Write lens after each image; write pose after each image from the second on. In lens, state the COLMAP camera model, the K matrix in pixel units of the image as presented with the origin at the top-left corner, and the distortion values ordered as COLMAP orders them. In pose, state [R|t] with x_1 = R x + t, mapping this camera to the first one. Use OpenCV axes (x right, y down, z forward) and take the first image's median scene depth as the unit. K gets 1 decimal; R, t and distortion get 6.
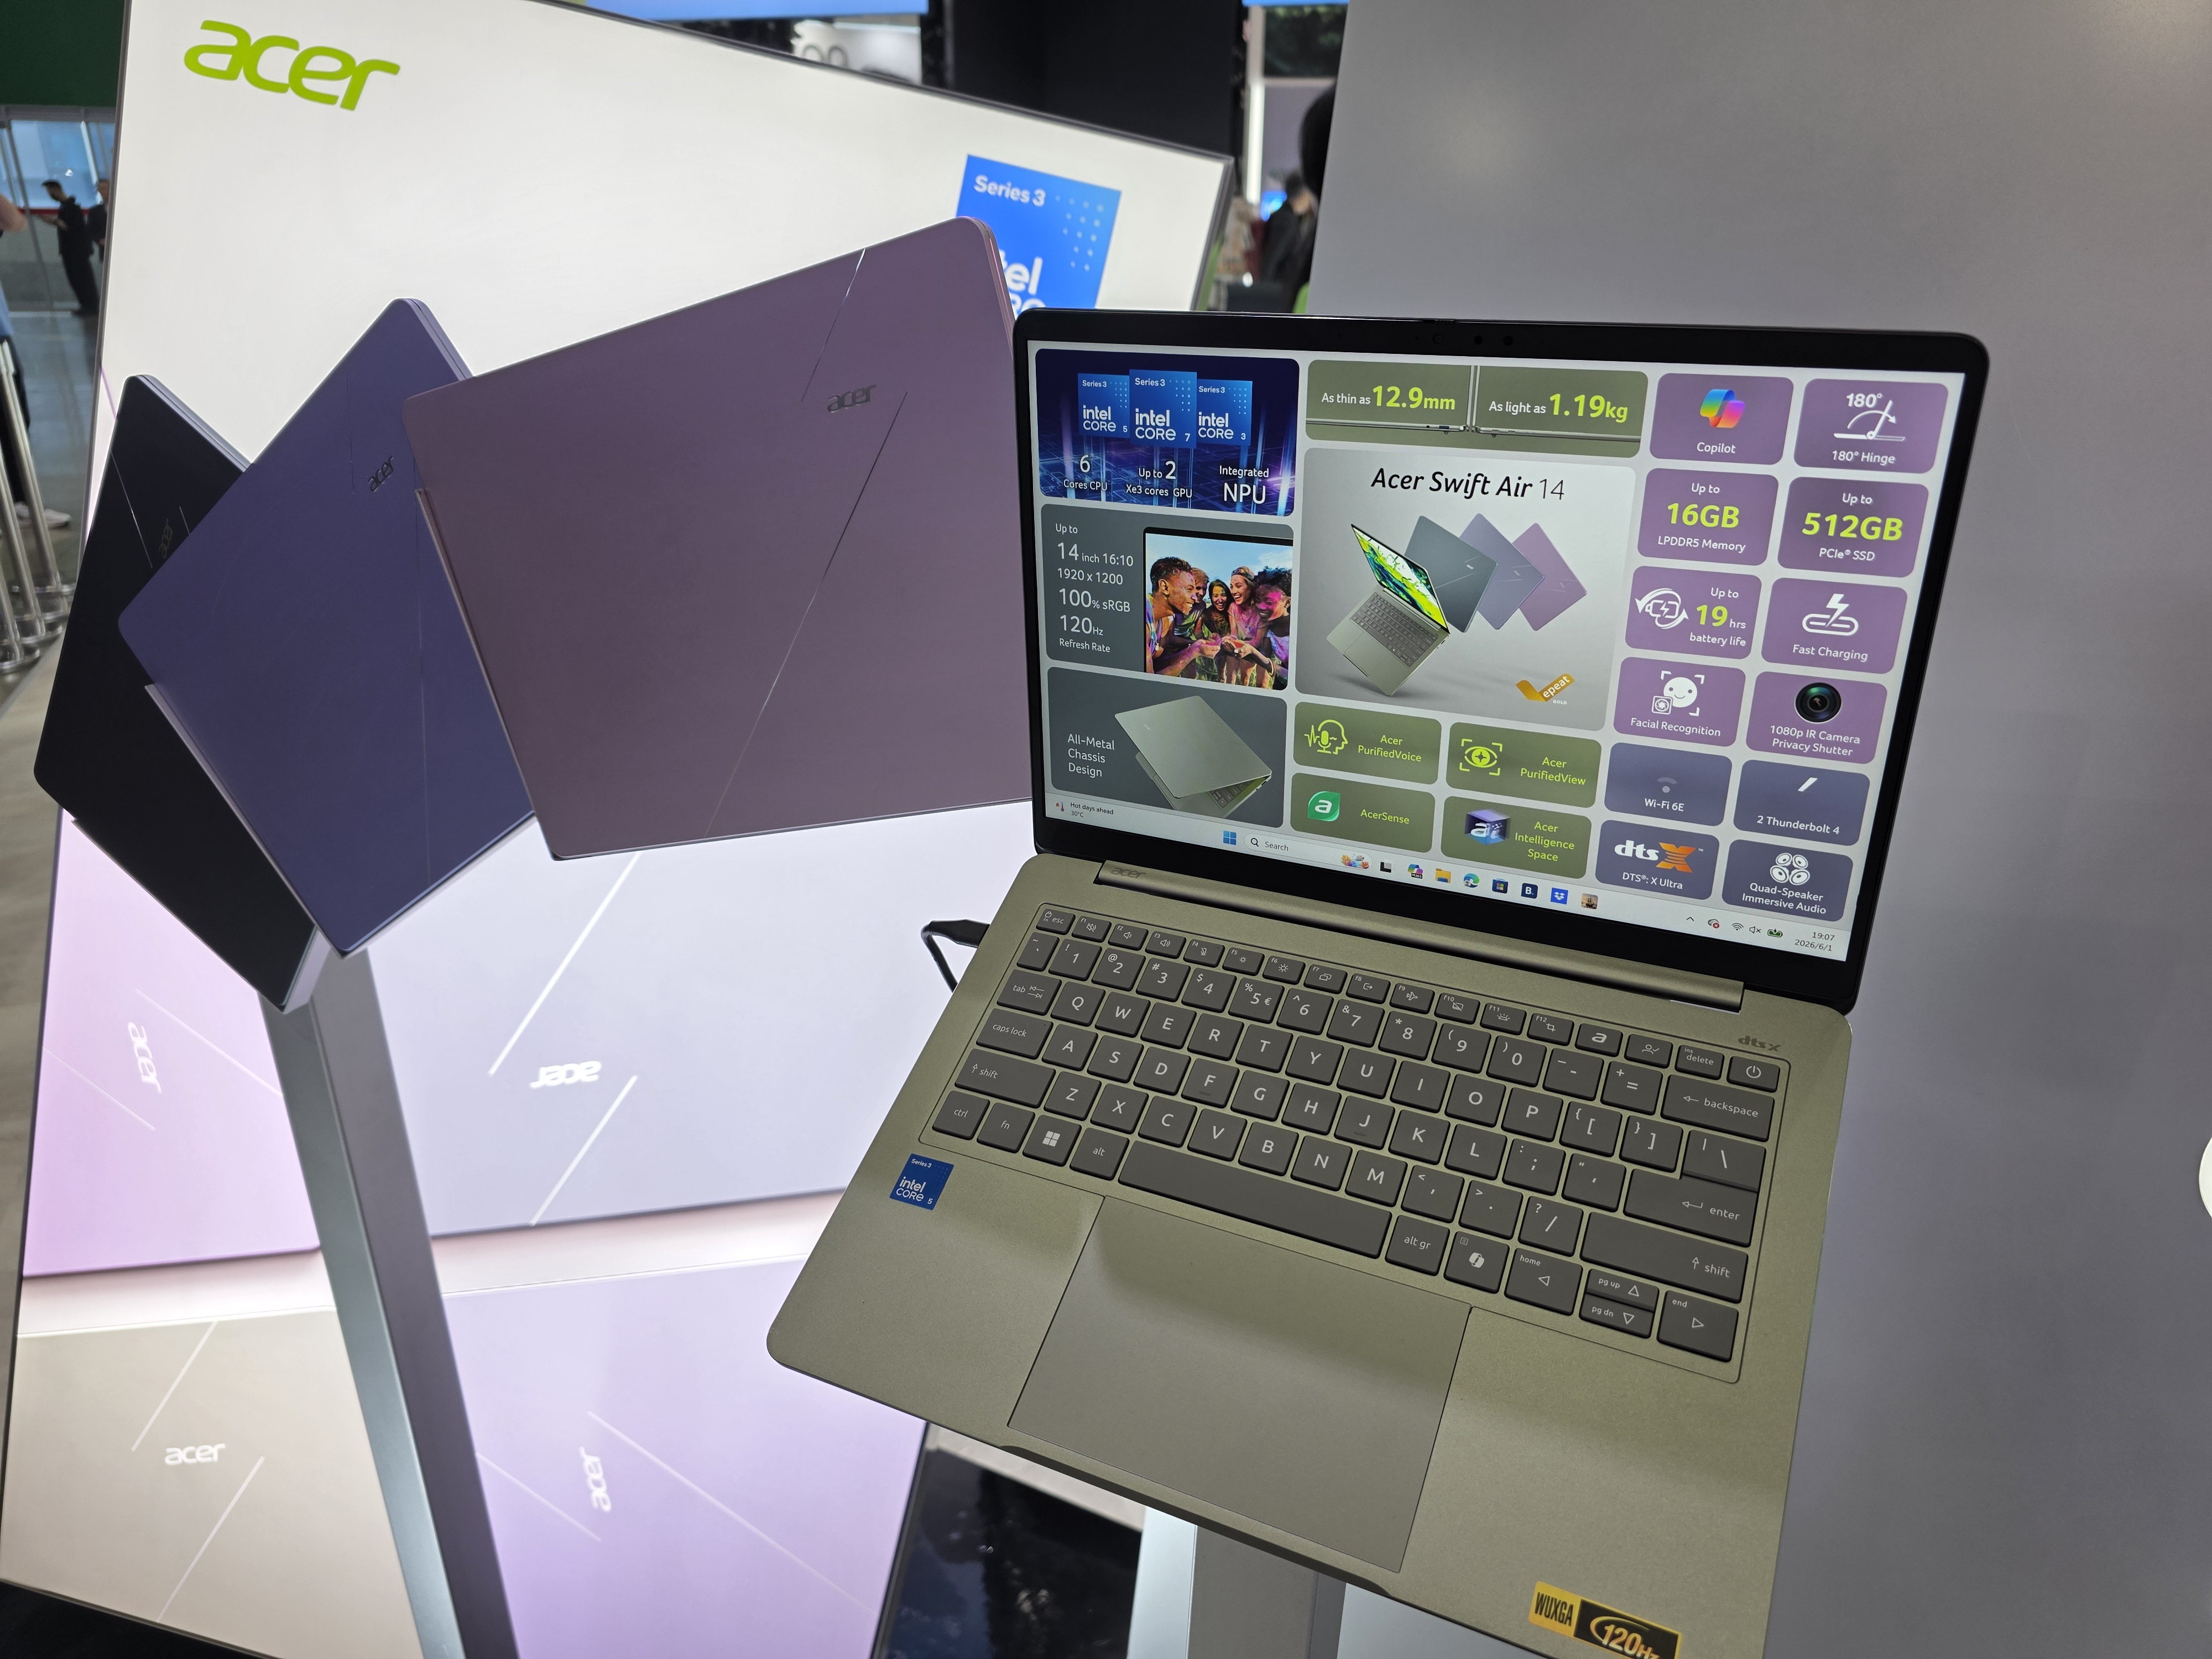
lens RADIAL K [[1496.2, 0, 1109.5], [0, 1496.2, 860.1], [0, 0, 1]] dist [0.065847, -0.104649]
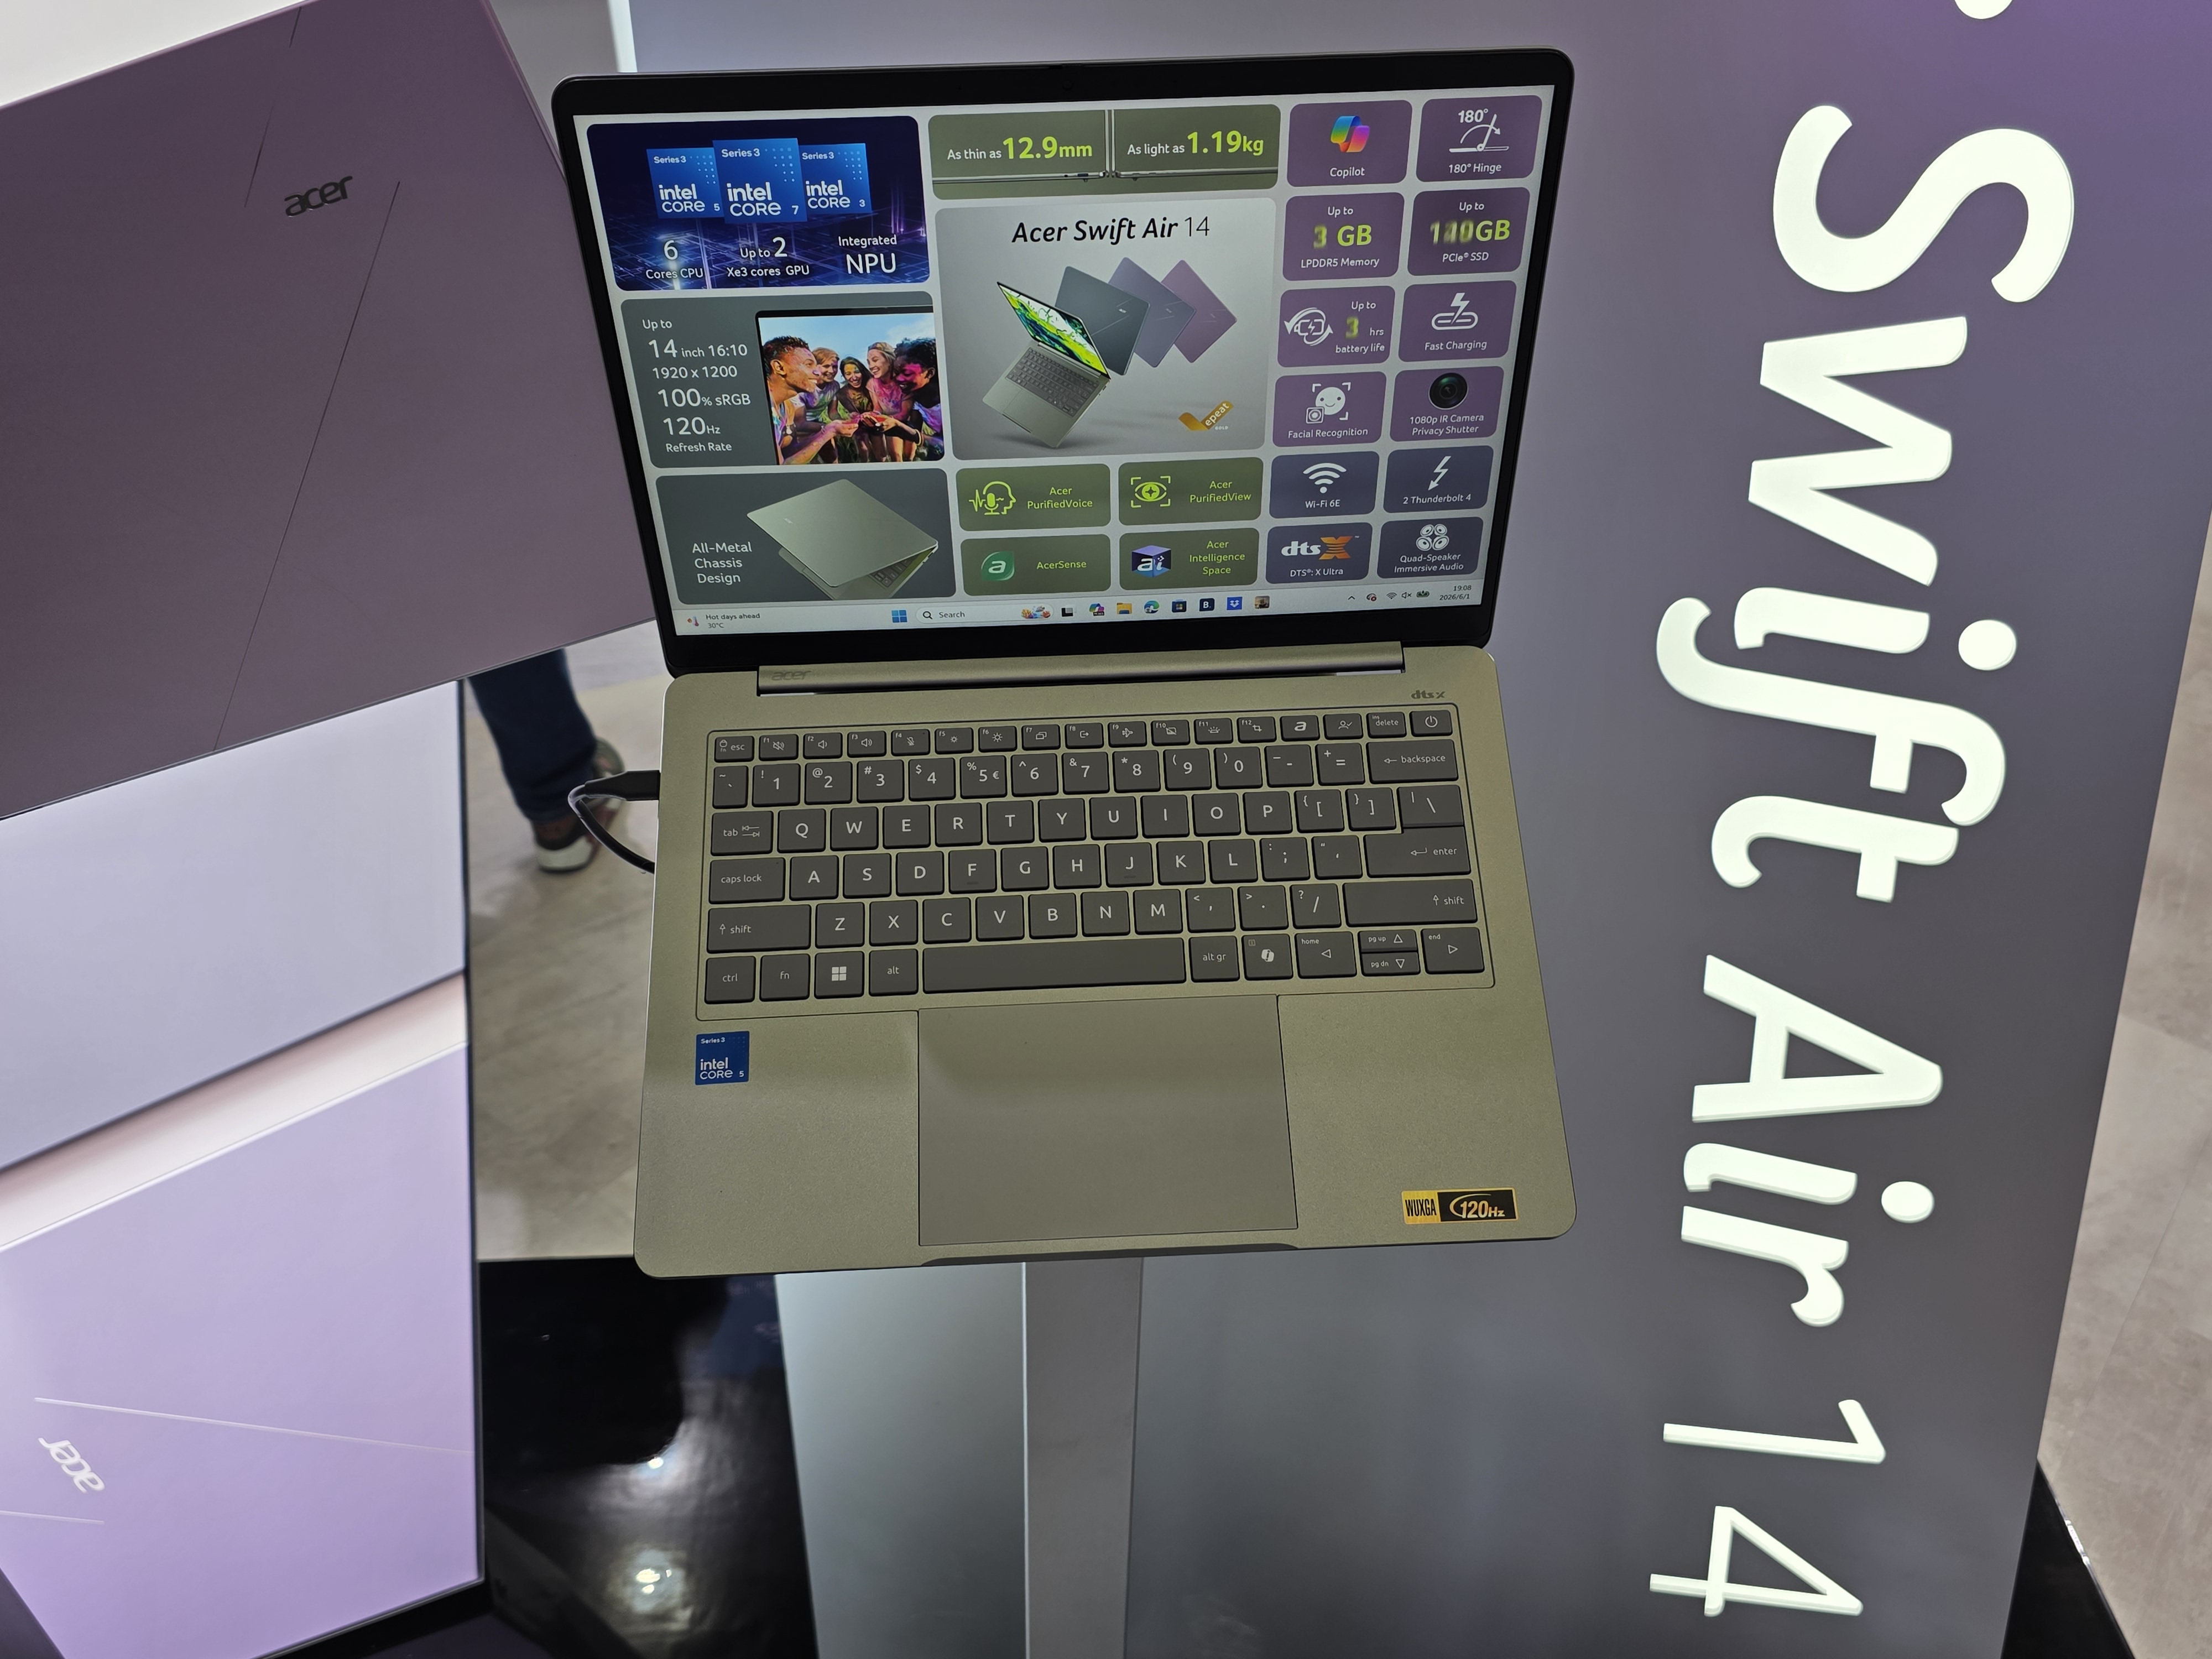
lens RADIAL K [[1801.9, 0, 1076.3], [0, 1801.9, 869.9], [0, 0, 1]] dist [0.120407, -0.264489]
pose [[0.879885, -0.311206, 0.359101, -0.330043], [0.205153, 0.930431, 0.303661, -0.222231], [-0.428620, -0.193516, 0.882517, -0.112075]]
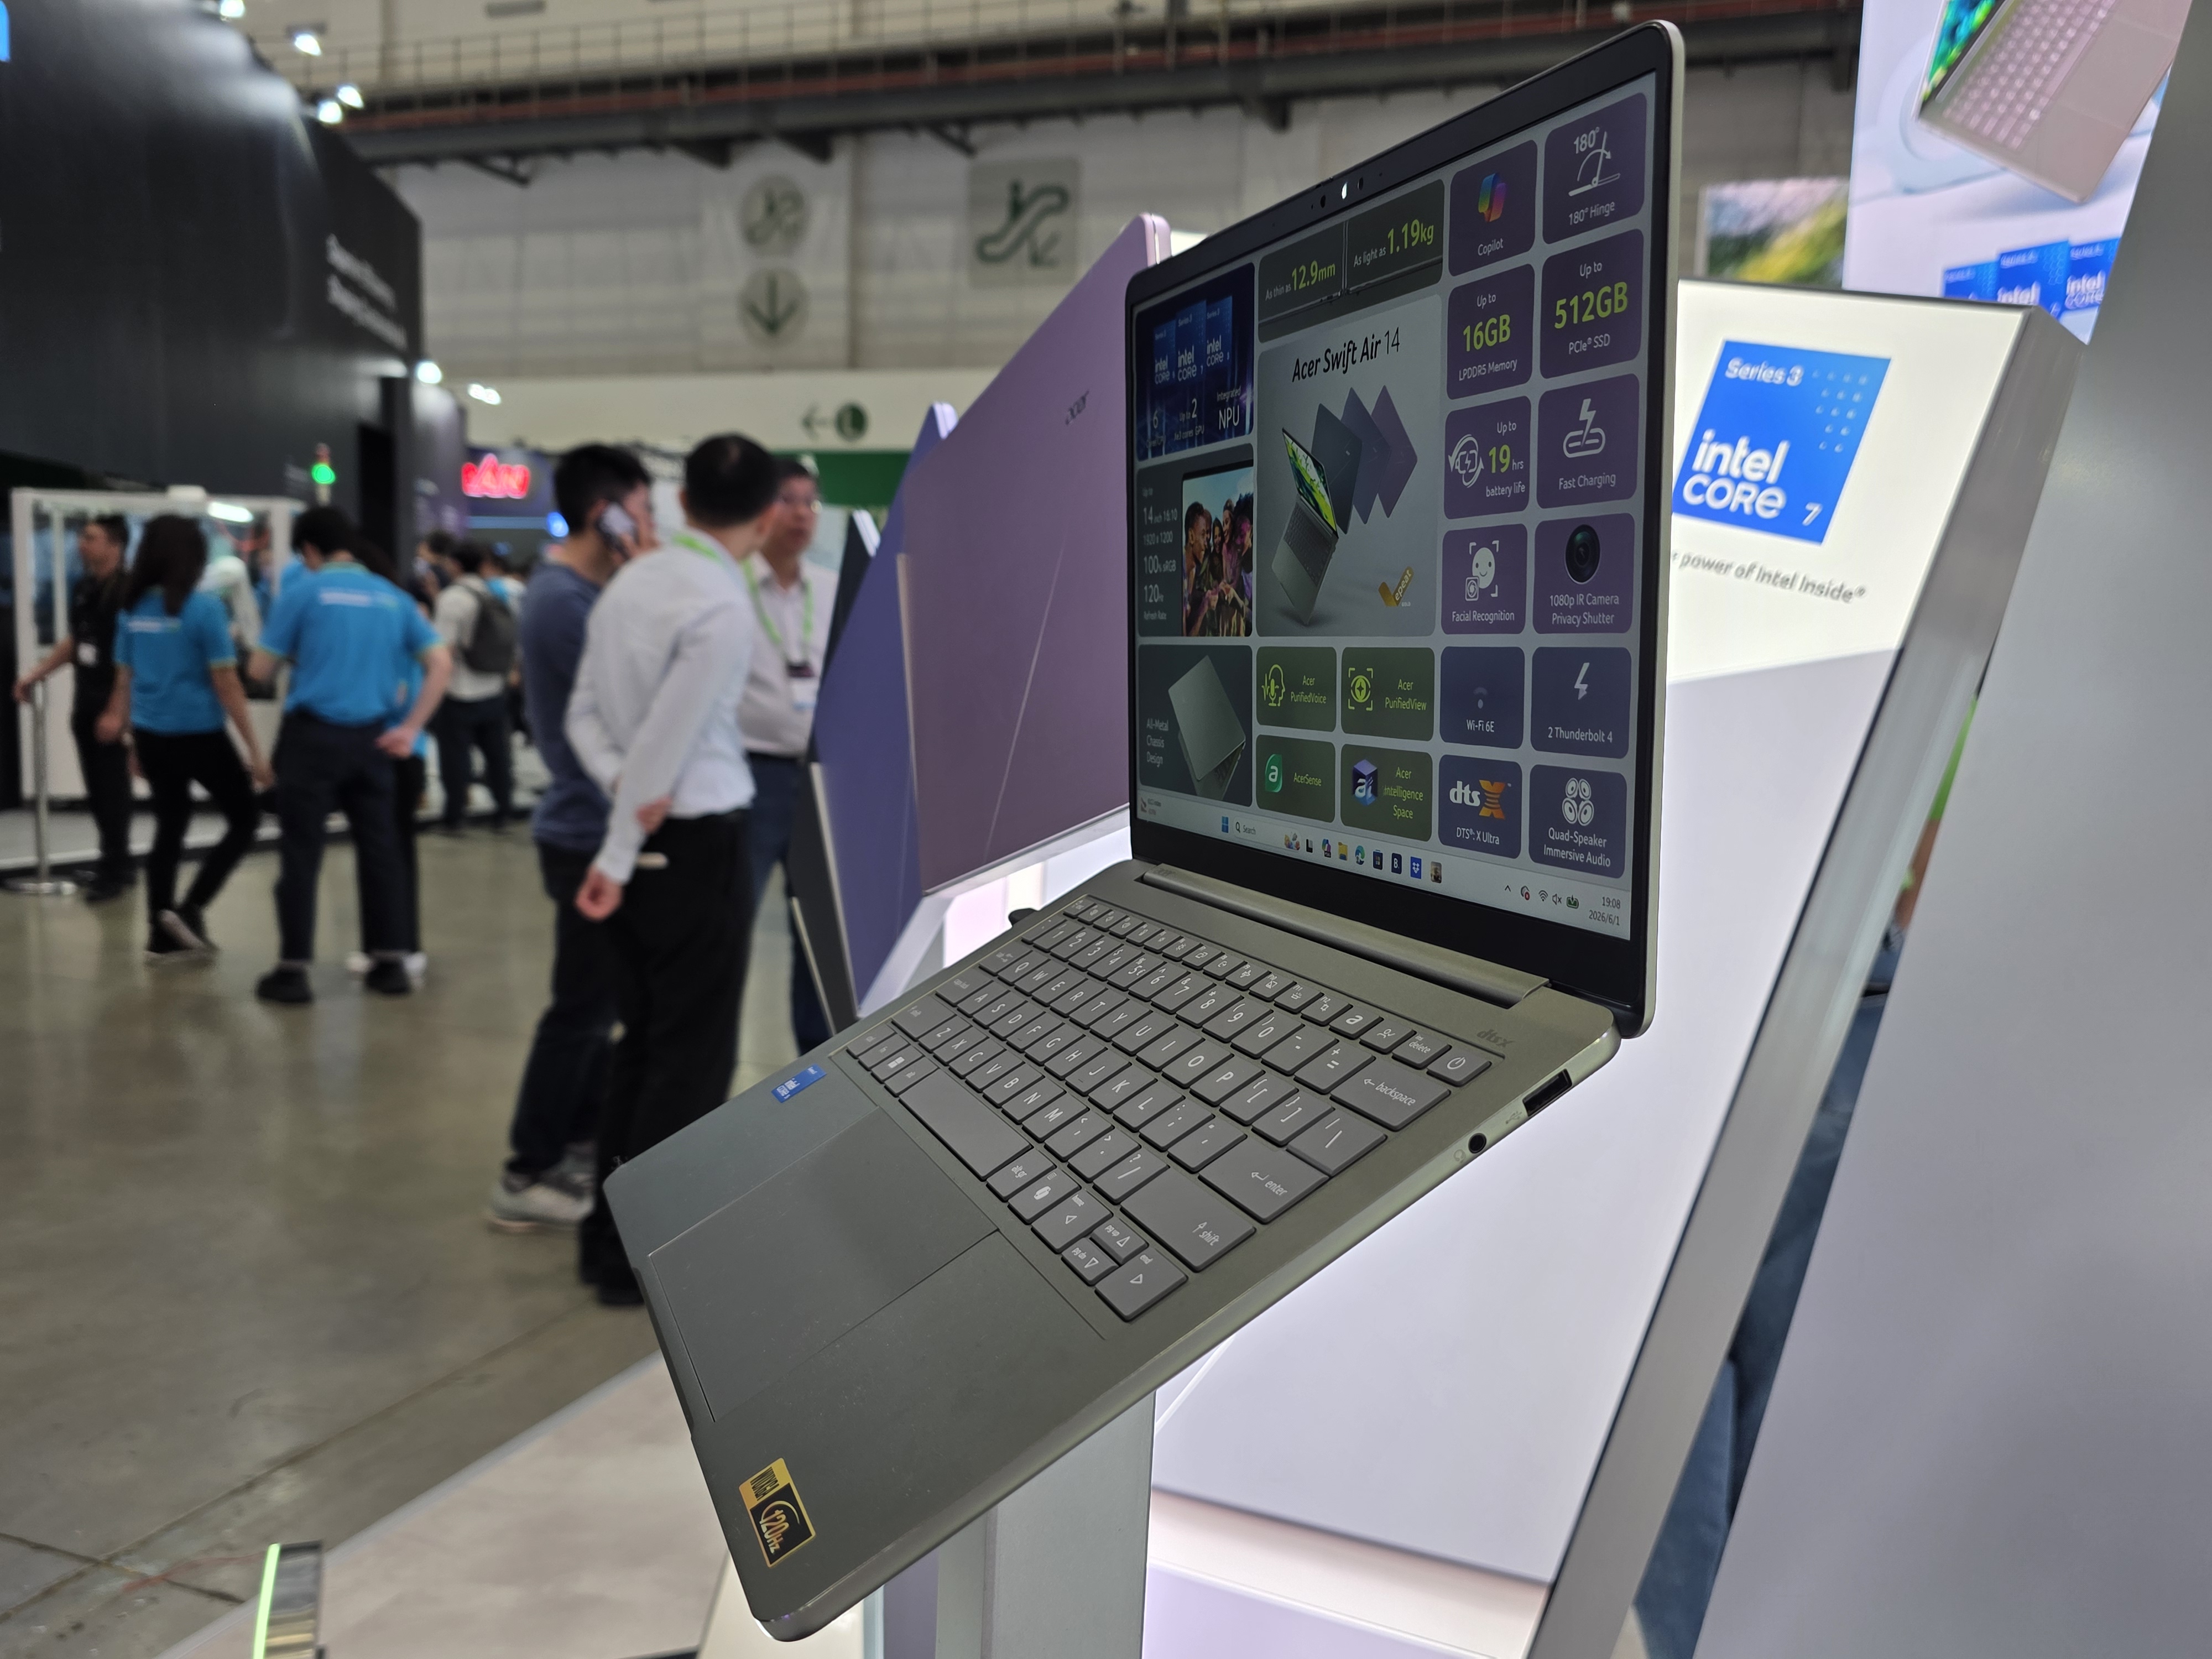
lens RADIAL K [[1801.9, 0, 1076.3], [0, 1801.9, 869.9], [0, 0, 1]] dist [0.120407, -0.264489]
pose [[0.724977, 0.103302, -0.680983, 0.852413], [-0.293463, 0.940786, -0.169710, 0.247241], [0.623127, 0.322879, 0.712363, 0.246075]]
